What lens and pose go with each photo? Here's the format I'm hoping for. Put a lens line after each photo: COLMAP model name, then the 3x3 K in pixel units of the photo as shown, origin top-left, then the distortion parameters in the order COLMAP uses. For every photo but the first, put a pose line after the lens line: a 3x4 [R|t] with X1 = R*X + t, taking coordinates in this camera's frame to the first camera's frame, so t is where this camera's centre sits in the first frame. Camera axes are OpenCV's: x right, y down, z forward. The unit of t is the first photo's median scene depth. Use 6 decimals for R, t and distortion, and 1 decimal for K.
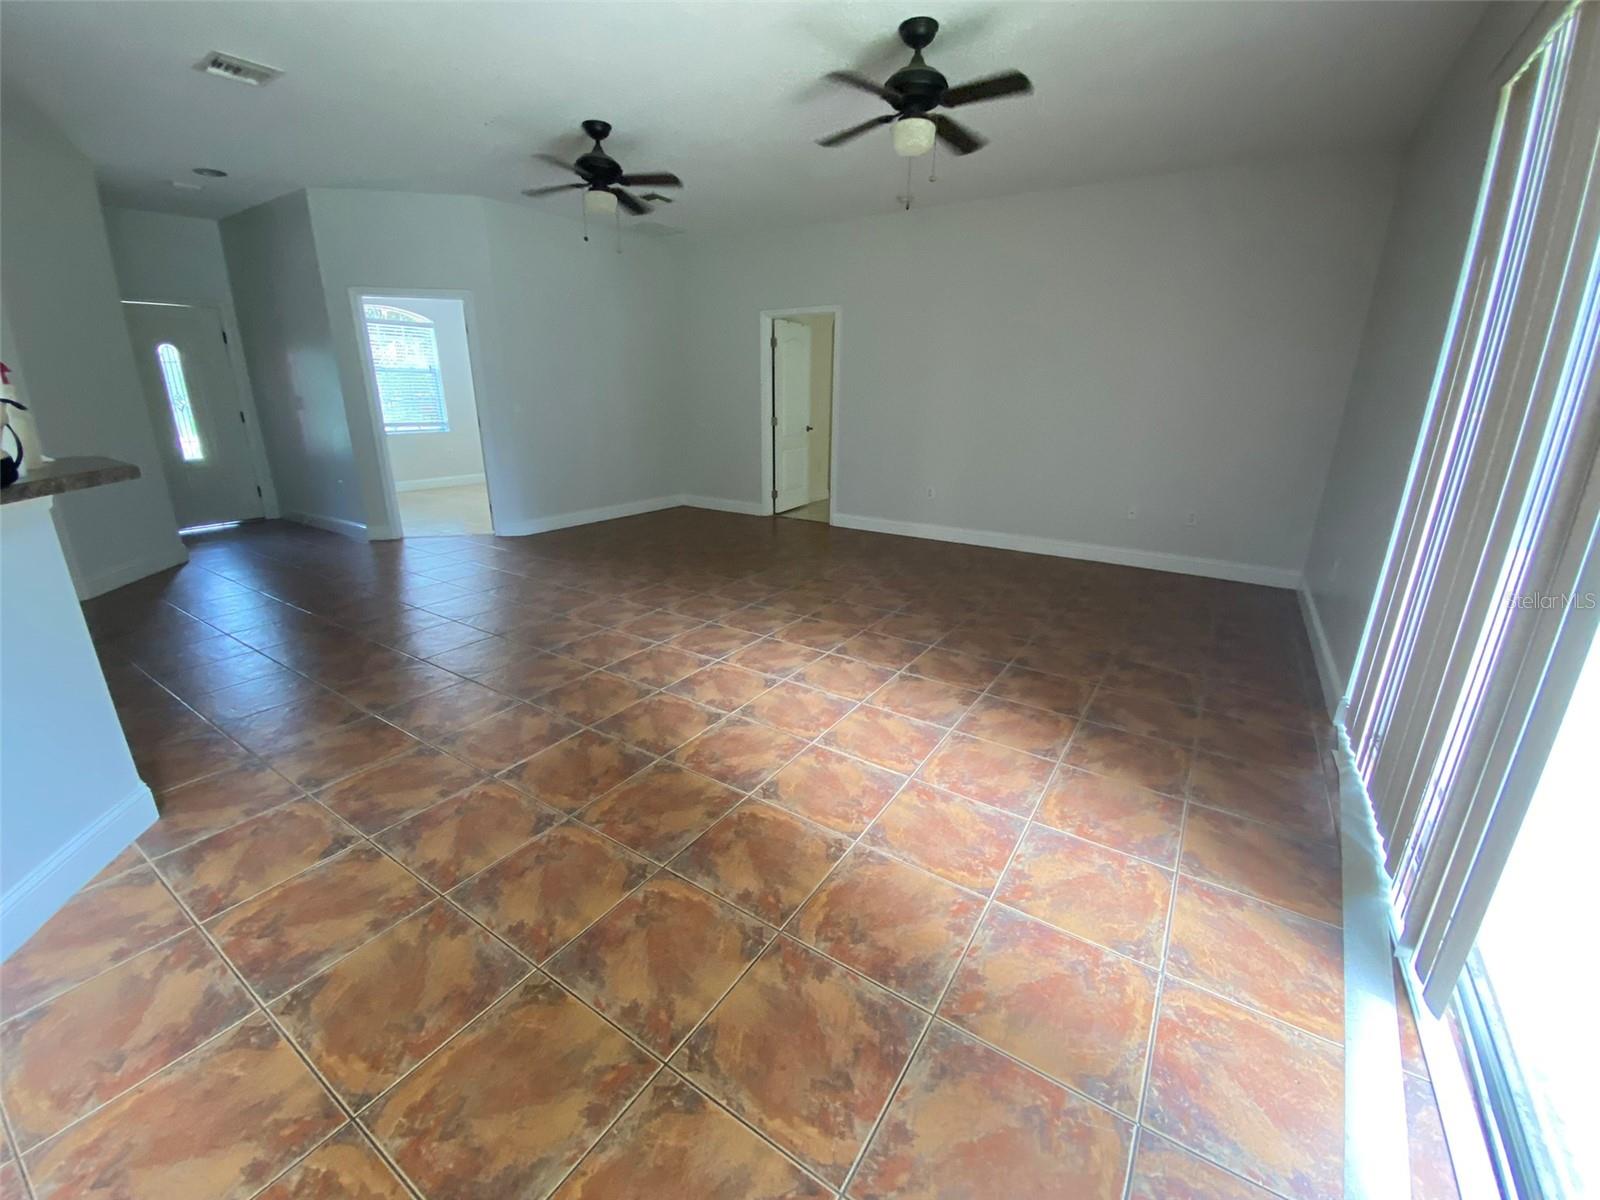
lens RADIAL K [[657.1, 0, 790.3], [0, 657.1, 594.5], [0, 0, 1]] dist [0.020582, -0.000504]
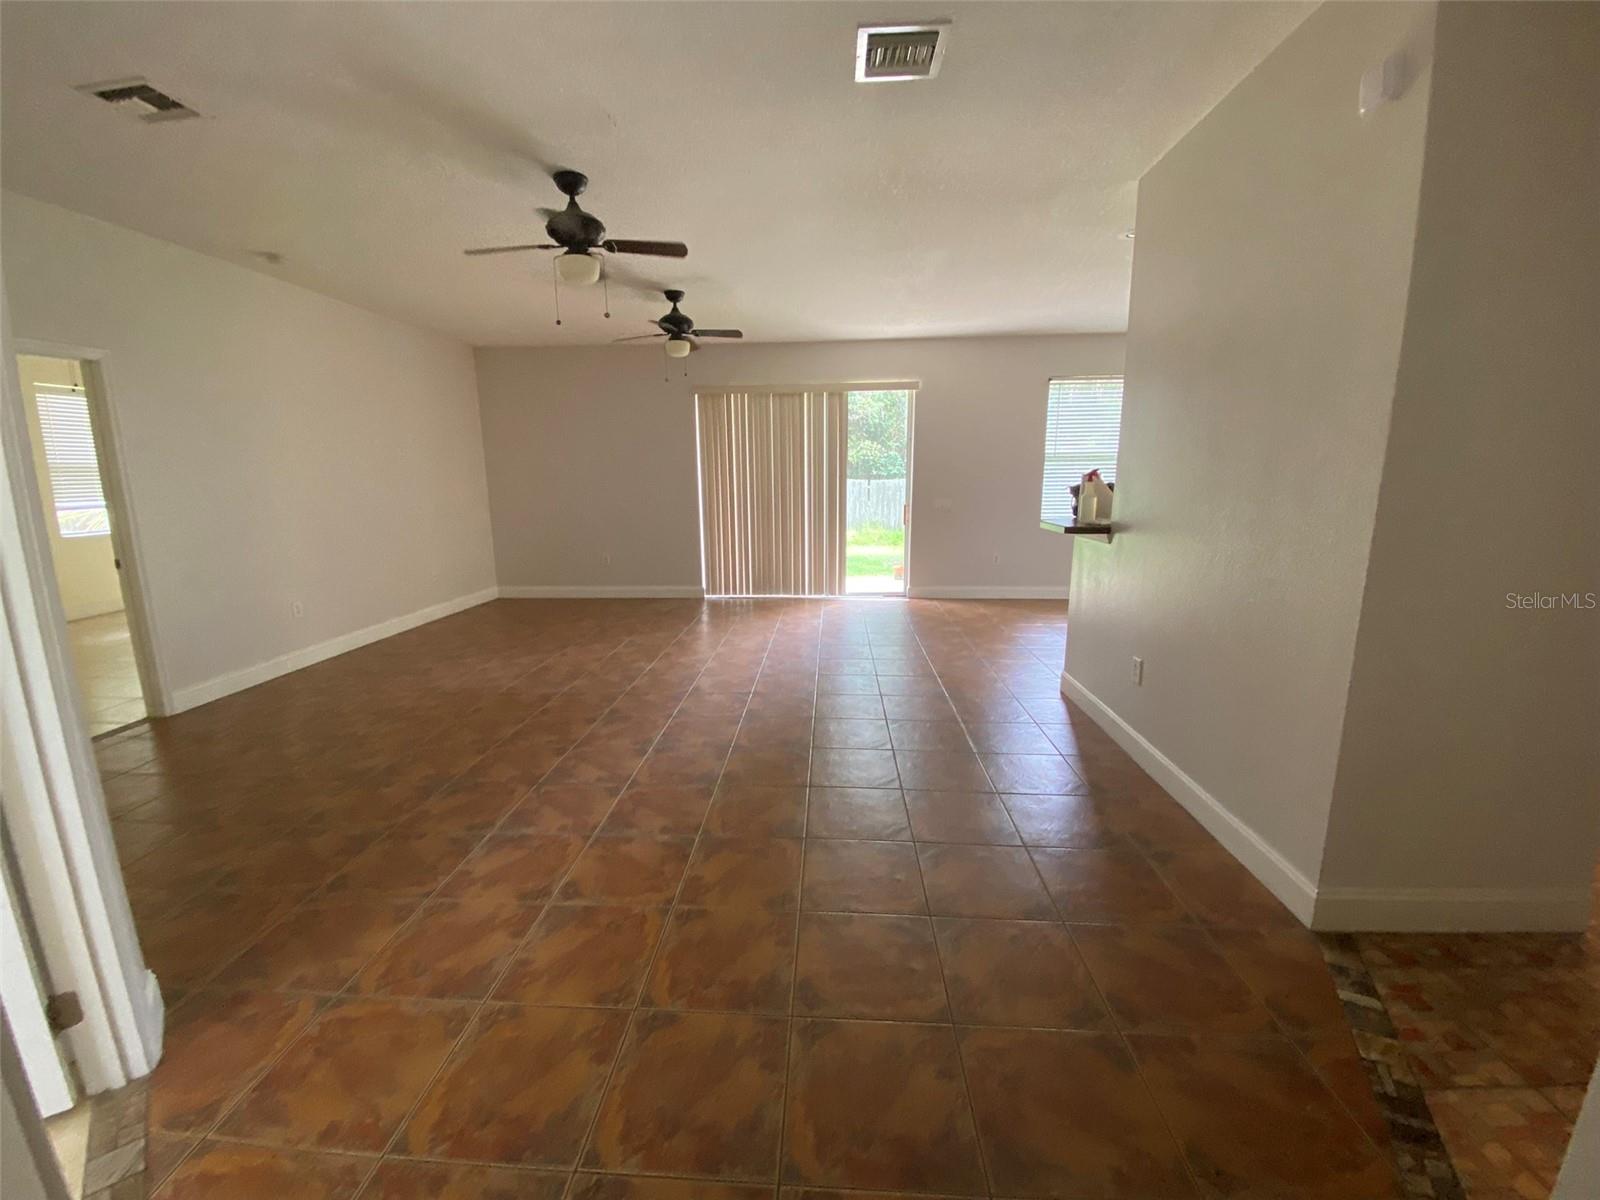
lens RADIAL K [[657.1, 0, 790.3], [0, 657.1, 594.5], [0, 0, 1]] dist [0.020582, -0.000504]
pose [[-0.531923, -0.179283, 0.827596, -1.147024], [0.239251, 0.905691, 0.349975, -0.461503], [-0.812291, 0.384163, -0.438864, 1.257152]]
